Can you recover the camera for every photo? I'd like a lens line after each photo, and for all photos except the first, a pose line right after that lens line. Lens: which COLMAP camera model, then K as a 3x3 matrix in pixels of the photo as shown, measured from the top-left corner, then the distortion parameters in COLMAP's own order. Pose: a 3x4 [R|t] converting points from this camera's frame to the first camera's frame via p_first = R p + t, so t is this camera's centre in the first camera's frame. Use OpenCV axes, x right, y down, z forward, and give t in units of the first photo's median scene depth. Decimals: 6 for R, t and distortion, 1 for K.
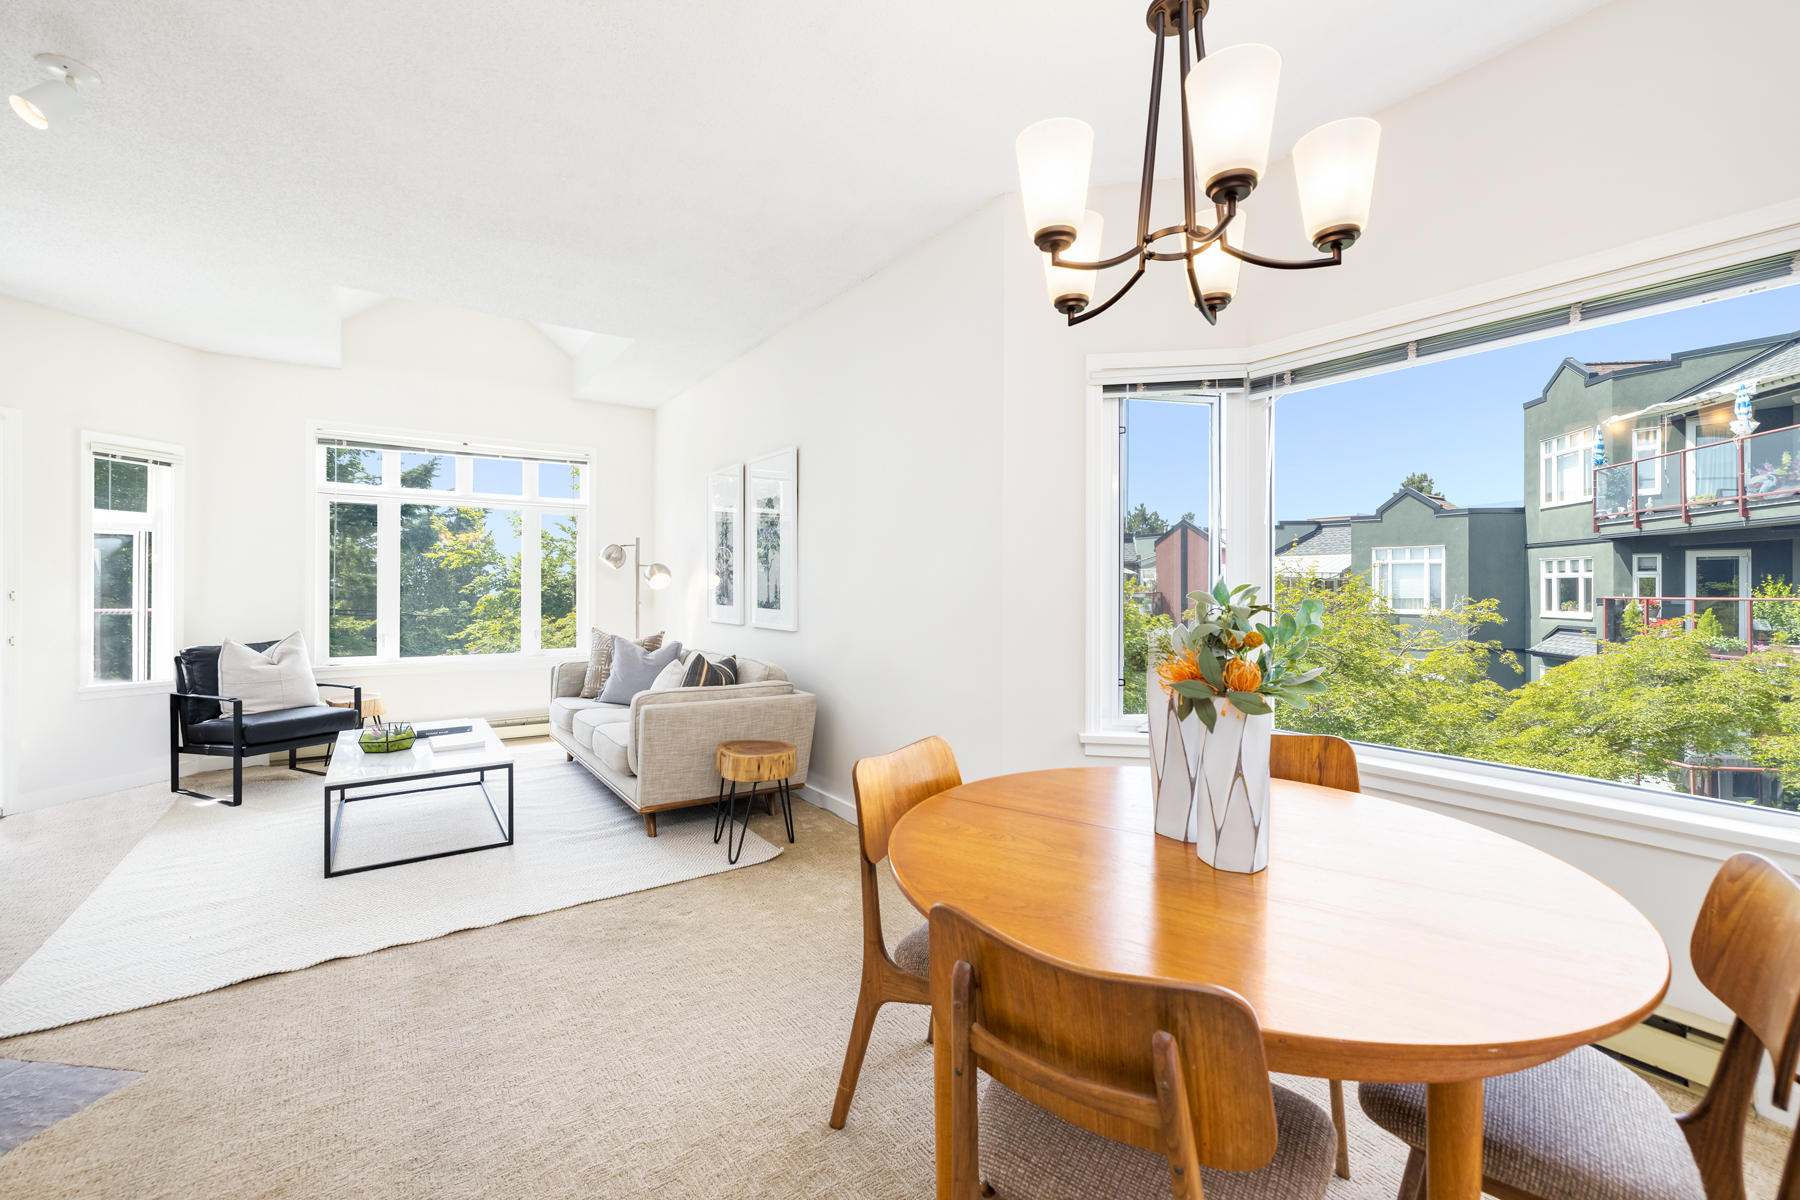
lens RADIAL K [[751.8, 0, 889.6], [0, 751.8, 581.7], [0, 0, 1]] dist [-0.001259, 0.000865]
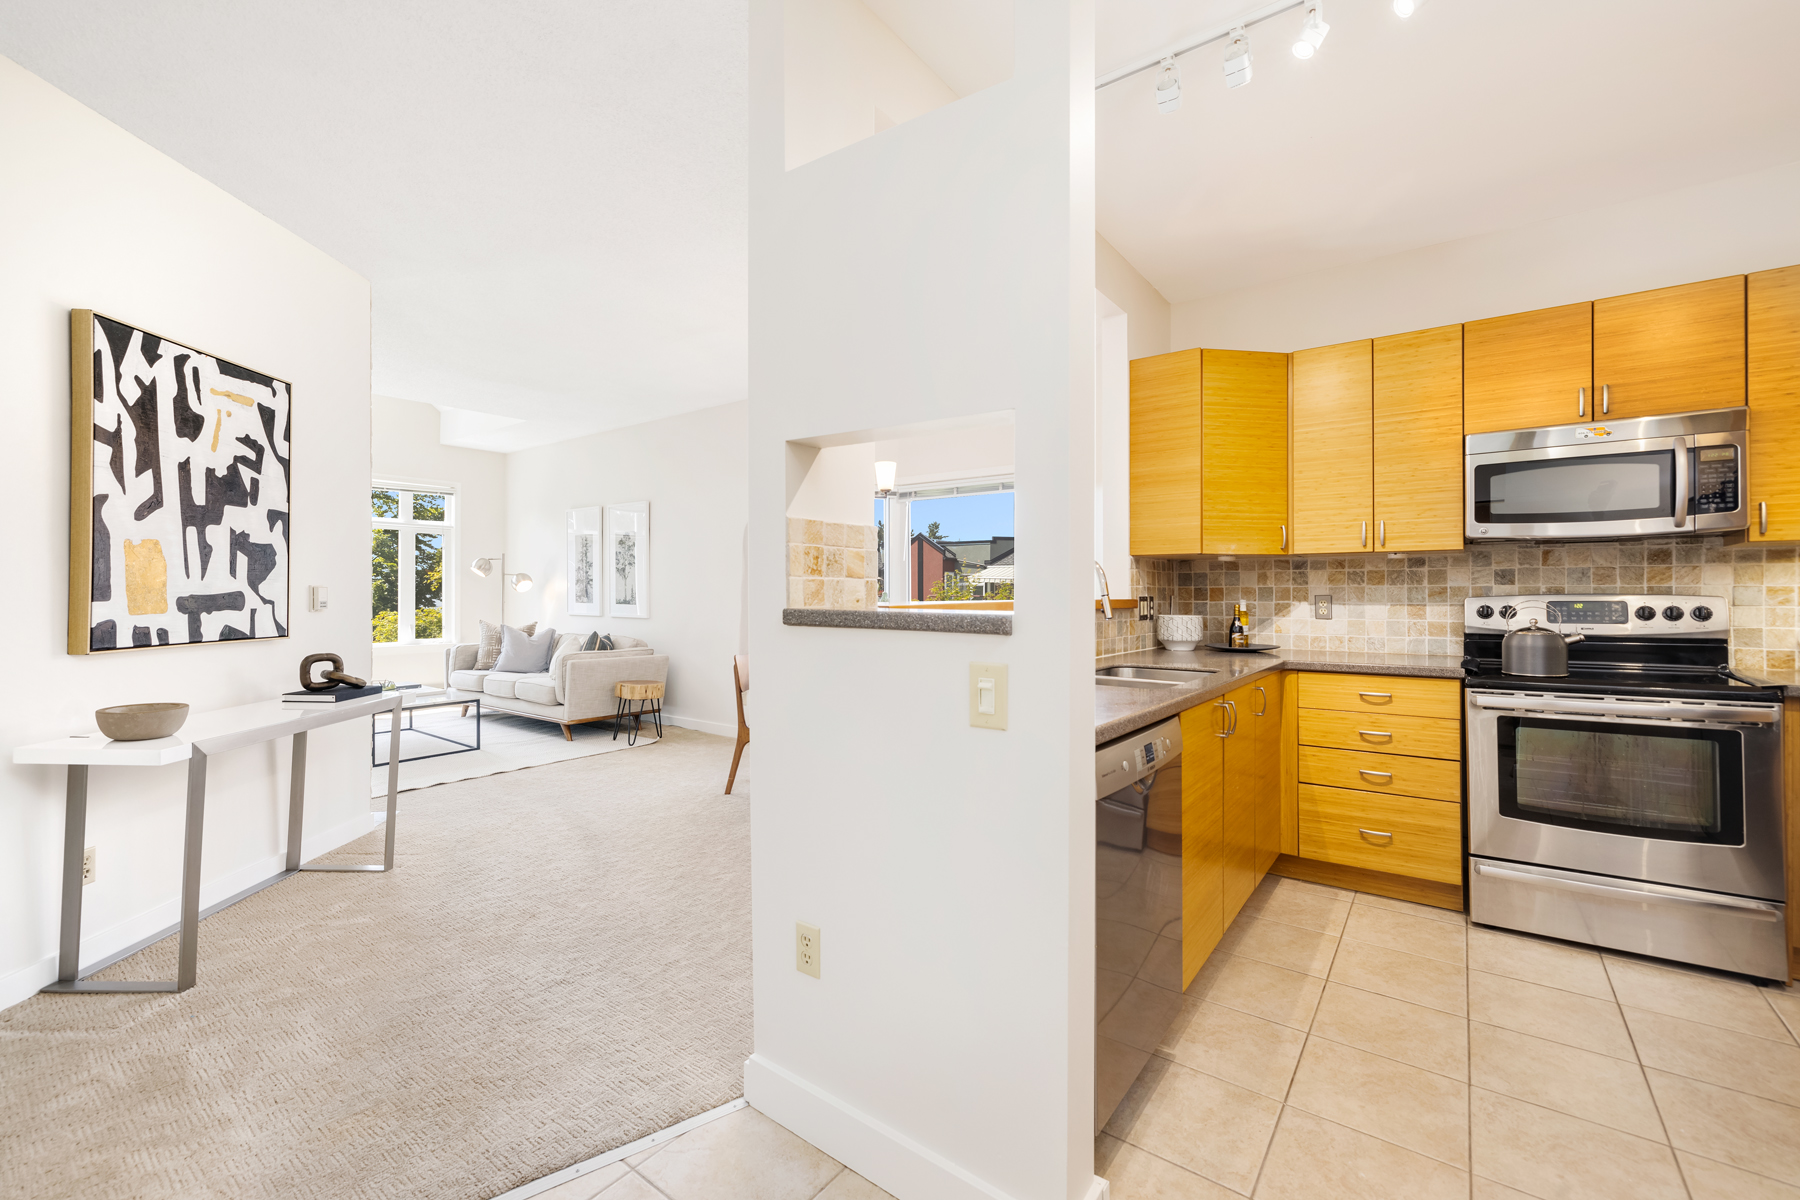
lens RADIAL K [[751.8, 0, 903.8], [0, 751.8, 589.4], [0, 0, 1]] dist [-0.001259, 0.000865]
pose [[0.944227, -0.001056, 0.329295, -0.115680], [-0.000288, 0.999992, 0.004035, -0.000539], [-0.329296, -0.003905, 0.944219, -0.554203]]
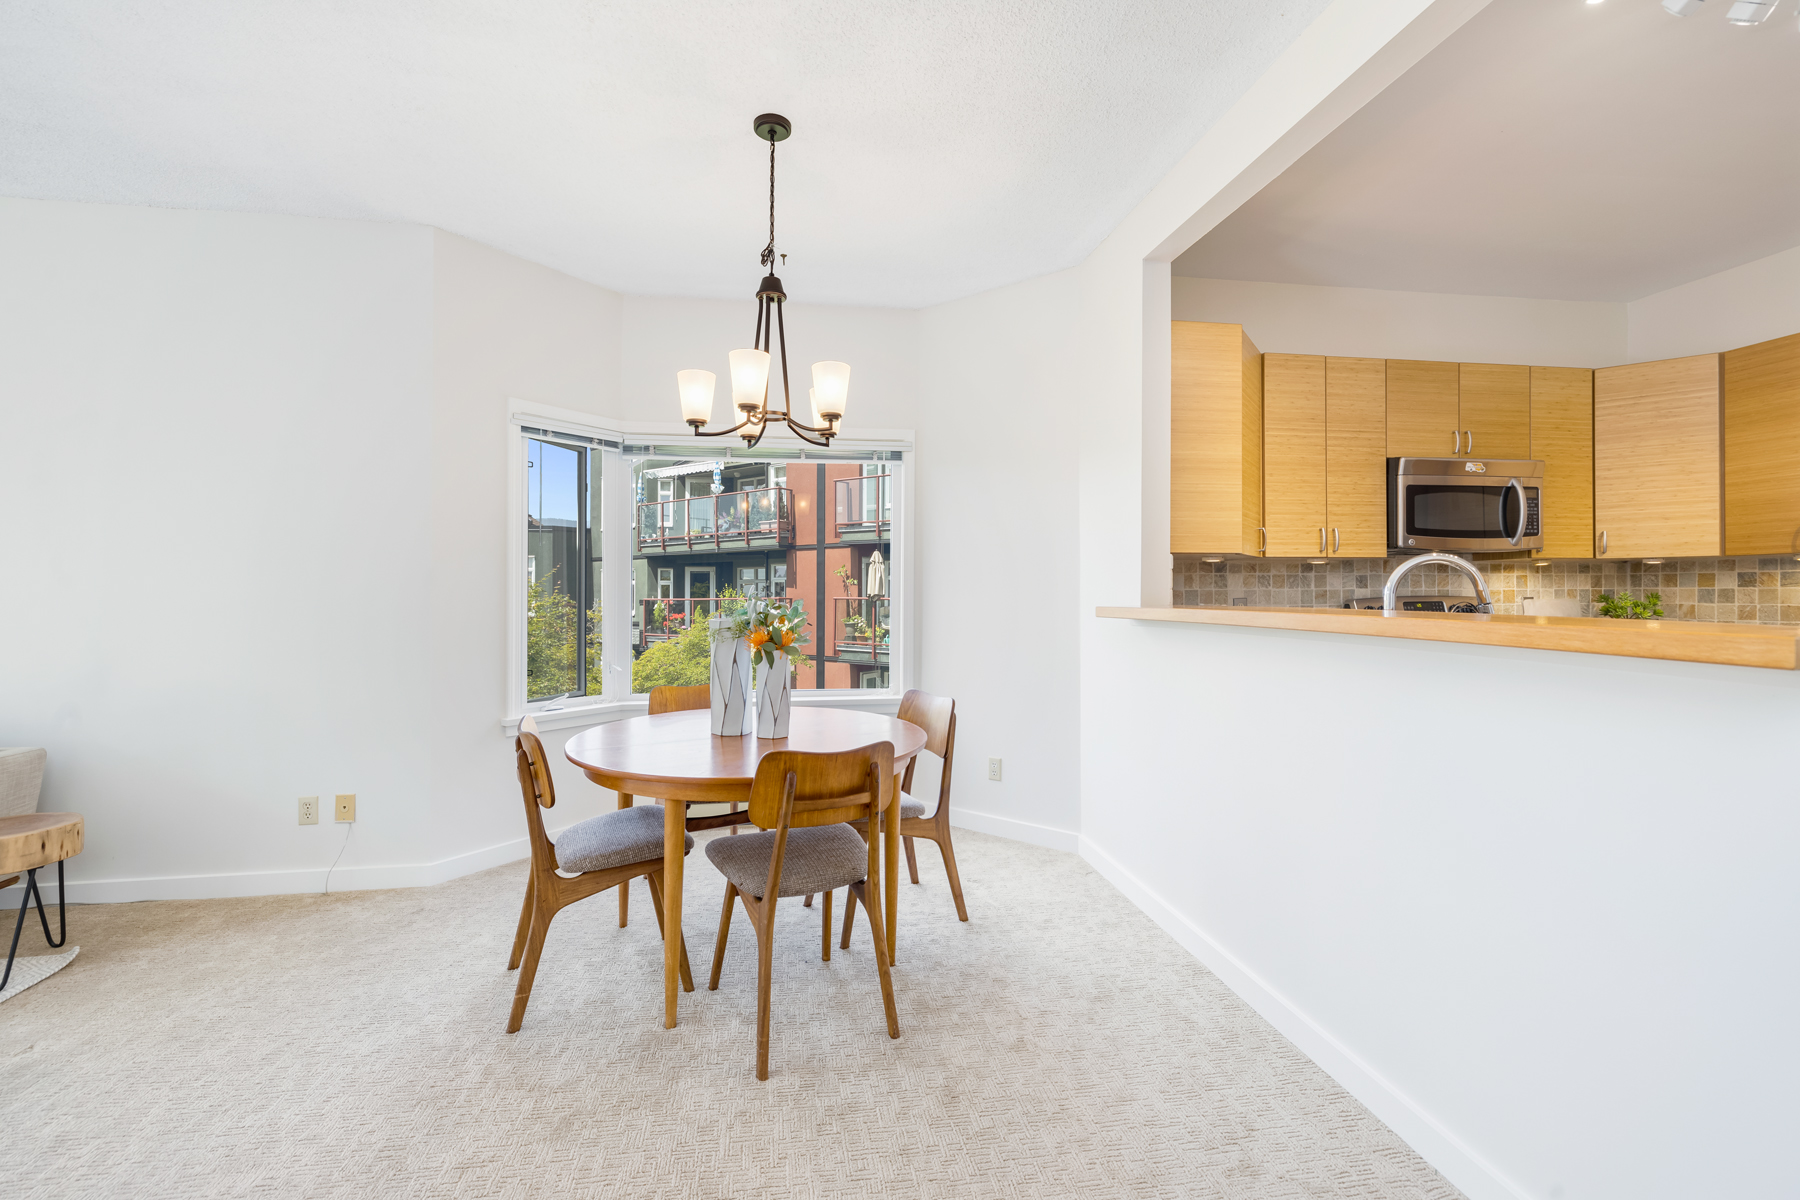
lens RADIAL K [[751.8, 0, 902.5], [0, 751.8, 589.9], [0, 0, 1]] dist [-0.001259, 0.000865]
pose [[0.425628, -0.002012, 0.904896, -0.301158], [-0.001477, 0.999995, 0.002918, -0.001919], [-0.904897, -0.002579, 0.425623, -0.034266]]
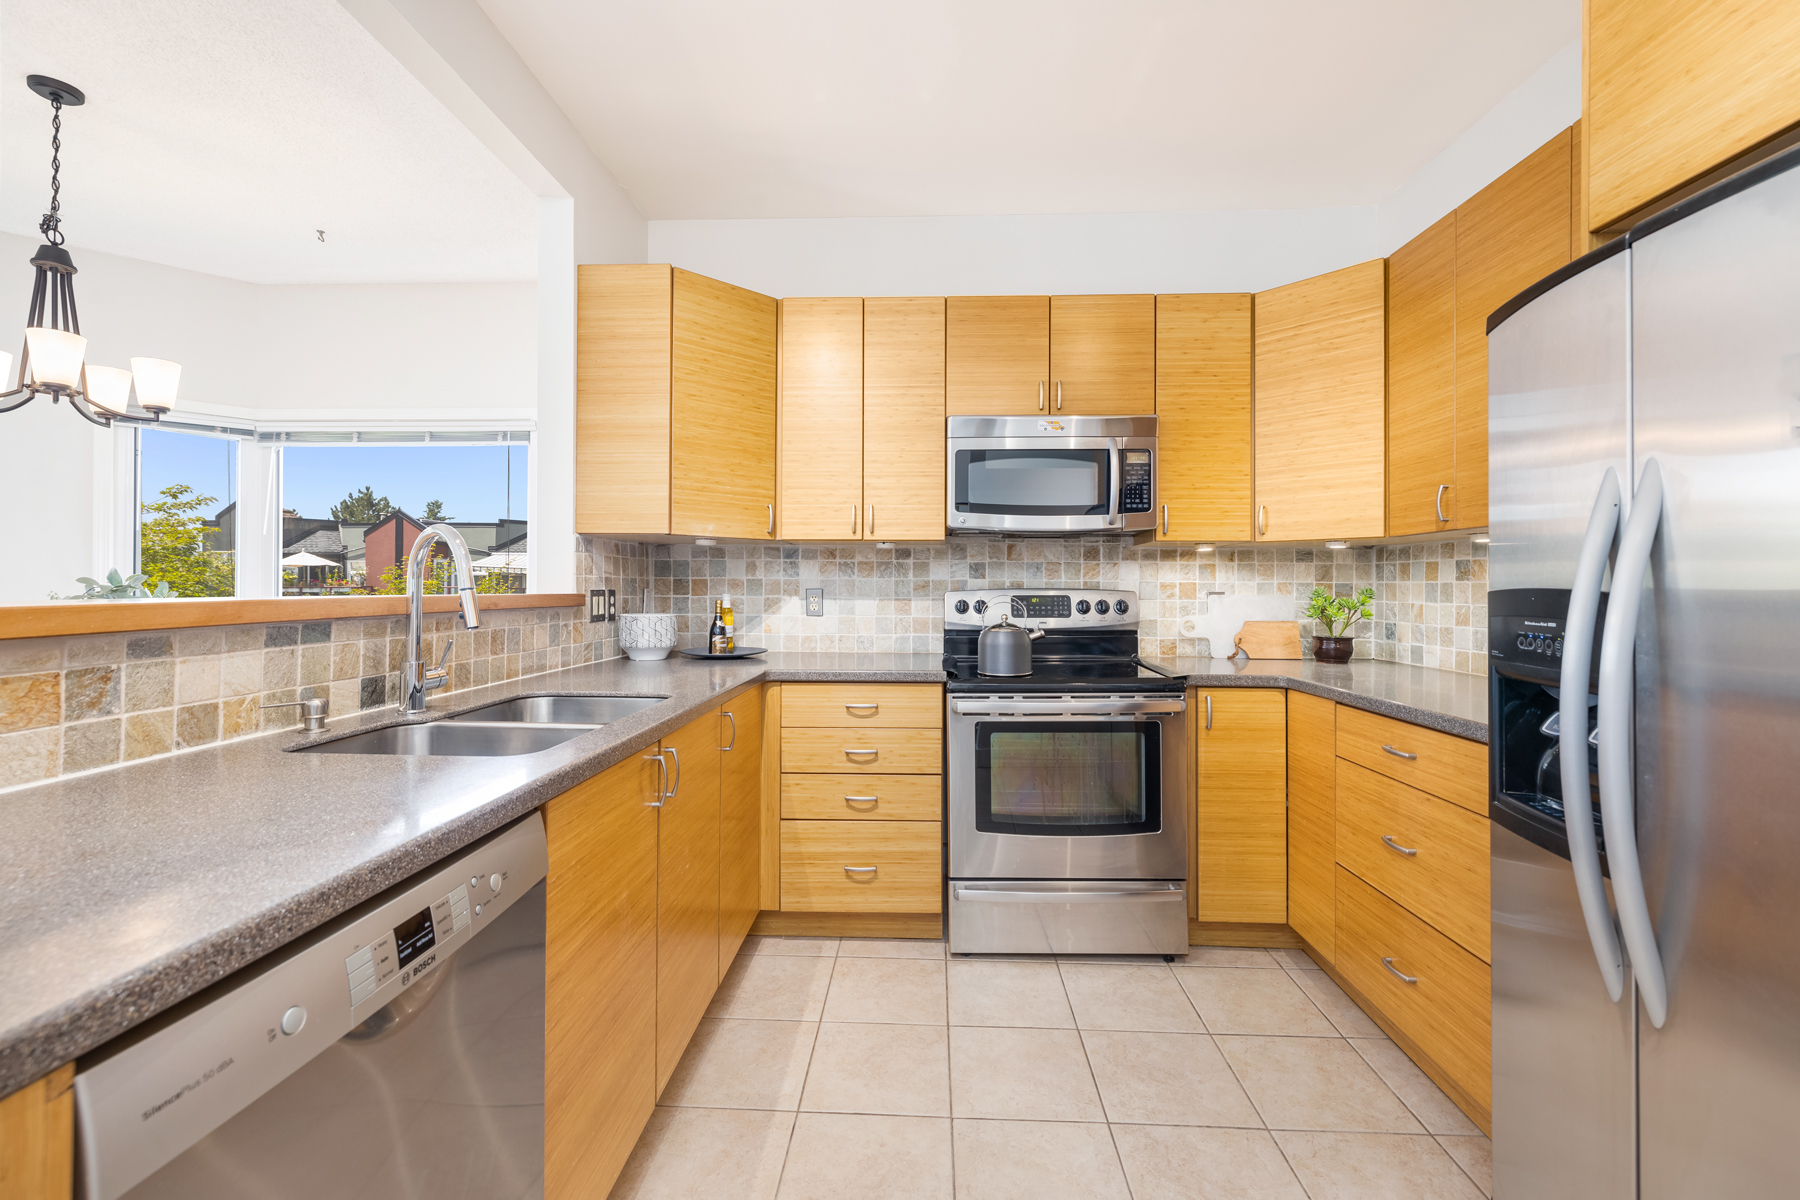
lens RADIAL K [[751.8, 0, 902.1], [0, 751.8, 578.9], [0, 0, 1]] dist [-0.001259, 0.000865]
pose [[0.595825, 0.007700, 0.803077, 0.035017], [-0.010128, 0.999947, -0.002074, 0.000105], [-0.803051, -0.006898, 0.595871, -0.443547]]
